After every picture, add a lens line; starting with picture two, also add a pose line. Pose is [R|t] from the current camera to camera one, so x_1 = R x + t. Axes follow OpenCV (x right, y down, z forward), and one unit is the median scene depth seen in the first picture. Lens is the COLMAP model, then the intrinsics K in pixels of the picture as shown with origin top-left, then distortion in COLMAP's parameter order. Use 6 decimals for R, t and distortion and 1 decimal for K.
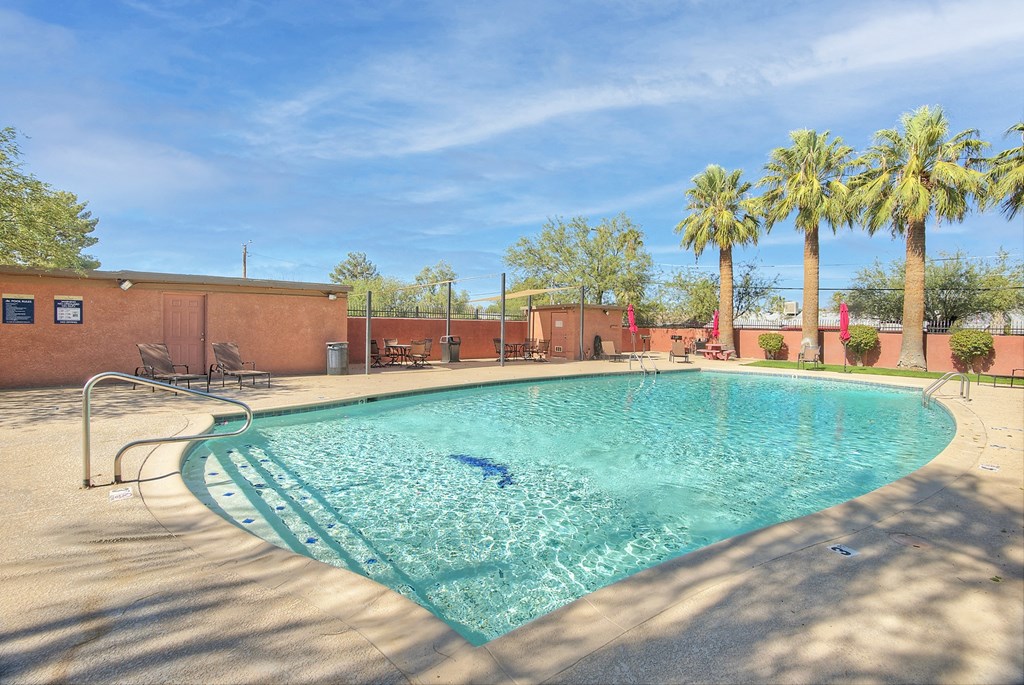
lens RADIAL K [[477.1, 0, 512.0], [0, 477.1, 342.5], [0, 0, 1]] dist [0.000231, -0.000006]
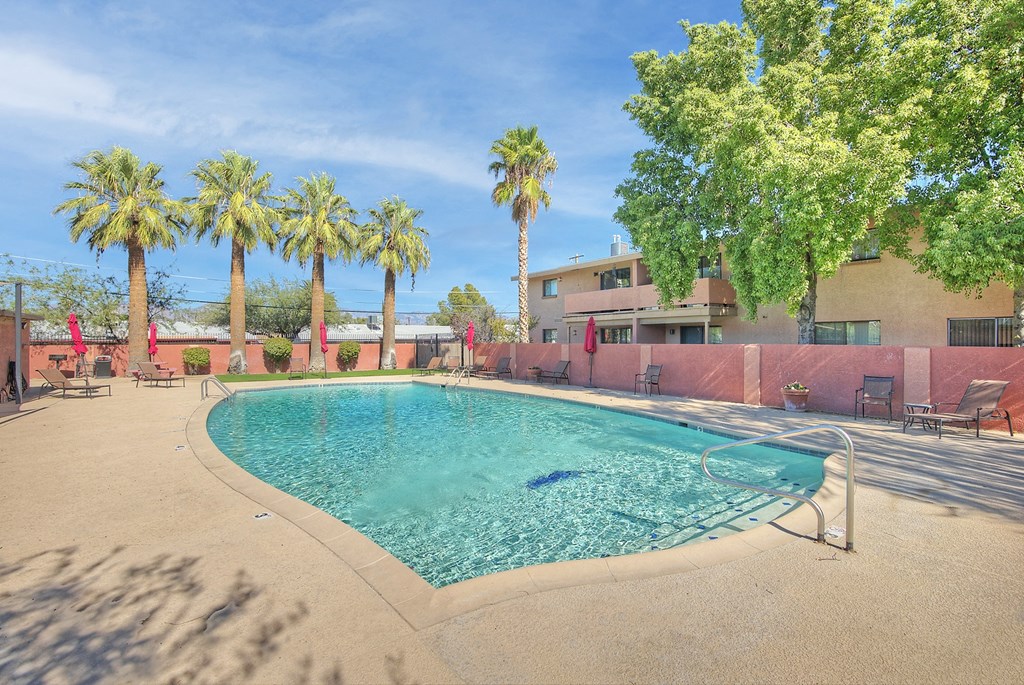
lens RADIAL K [[477.1, 0, 512.0], [0, 477.1, 342.5], [0, 0, 1]] dist [0.000231, -0.000006]
pose [[-0.000630, -0.009539, 0.999954, -0.440403], [0.038632, 0.999208, 0.009556, -0.014765], [-0.999253, 0.038636, -0.000261, 0.424716]]
